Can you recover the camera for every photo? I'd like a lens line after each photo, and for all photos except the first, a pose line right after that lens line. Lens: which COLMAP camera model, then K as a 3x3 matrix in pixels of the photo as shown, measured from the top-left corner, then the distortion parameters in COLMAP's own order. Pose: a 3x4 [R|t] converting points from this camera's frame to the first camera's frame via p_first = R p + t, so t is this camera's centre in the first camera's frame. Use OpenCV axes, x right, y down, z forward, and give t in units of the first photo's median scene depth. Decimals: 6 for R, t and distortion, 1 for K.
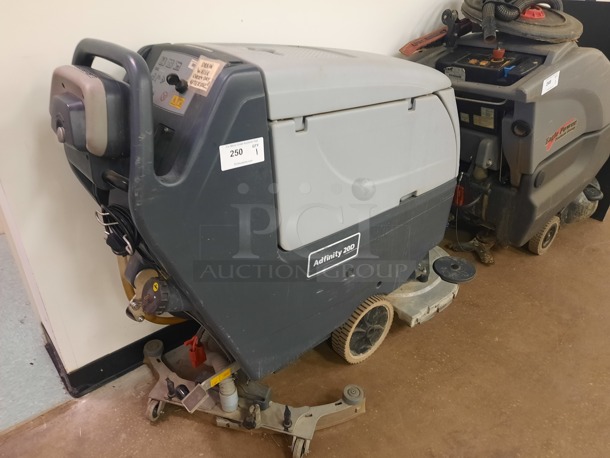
lens RADIAL K [[445.5, 0, 305.0], [0, 445.5, 229.0], [0, 0, 1]] dist [0.022913, -0.003238]
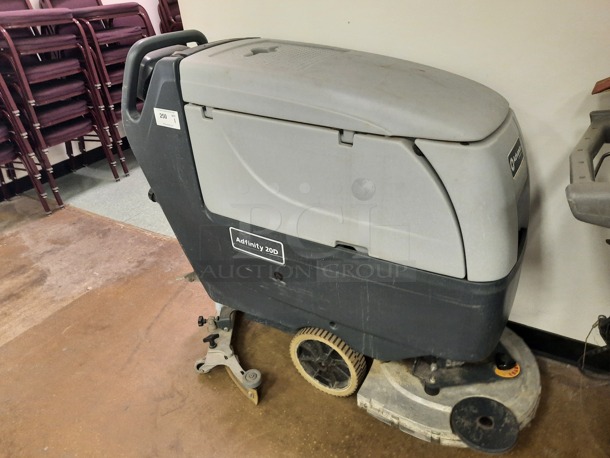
lens RADIAL K [[445.5, 0, 305.0], [0, 445.5, 229.0], [0, 0, 1]] dist [0.022913, -0.003238]
pose [[0.295829, 0.452057, -0.841504, 0.955044], [-0.410137, 0.855712, 0.315507, -0.351809], [0.862712, 0.251796, 0.438550, 0.595693]]
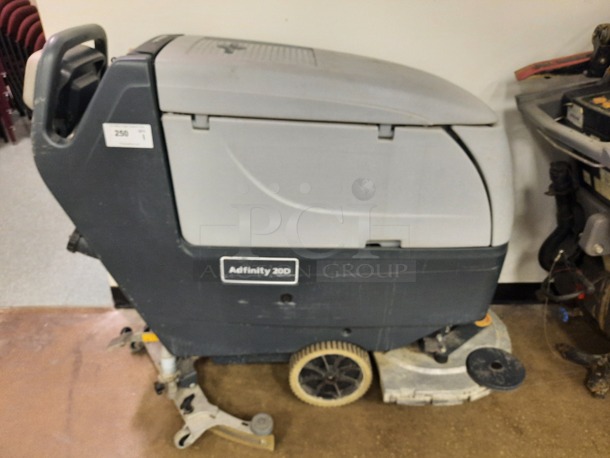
lens RADIAL K [[454.7, 0, 305.0], [0, 454.7, 229.0], [0, 0, 1]] dist [-0.000173, -0.003872]
pose [[0.770946, 0.313894, -0.554178, 0.617225], [-0.319367, 0.943344, 0.090034, -0.135305], [0.551042, 0.107575, 0.827515, 0.245373]]
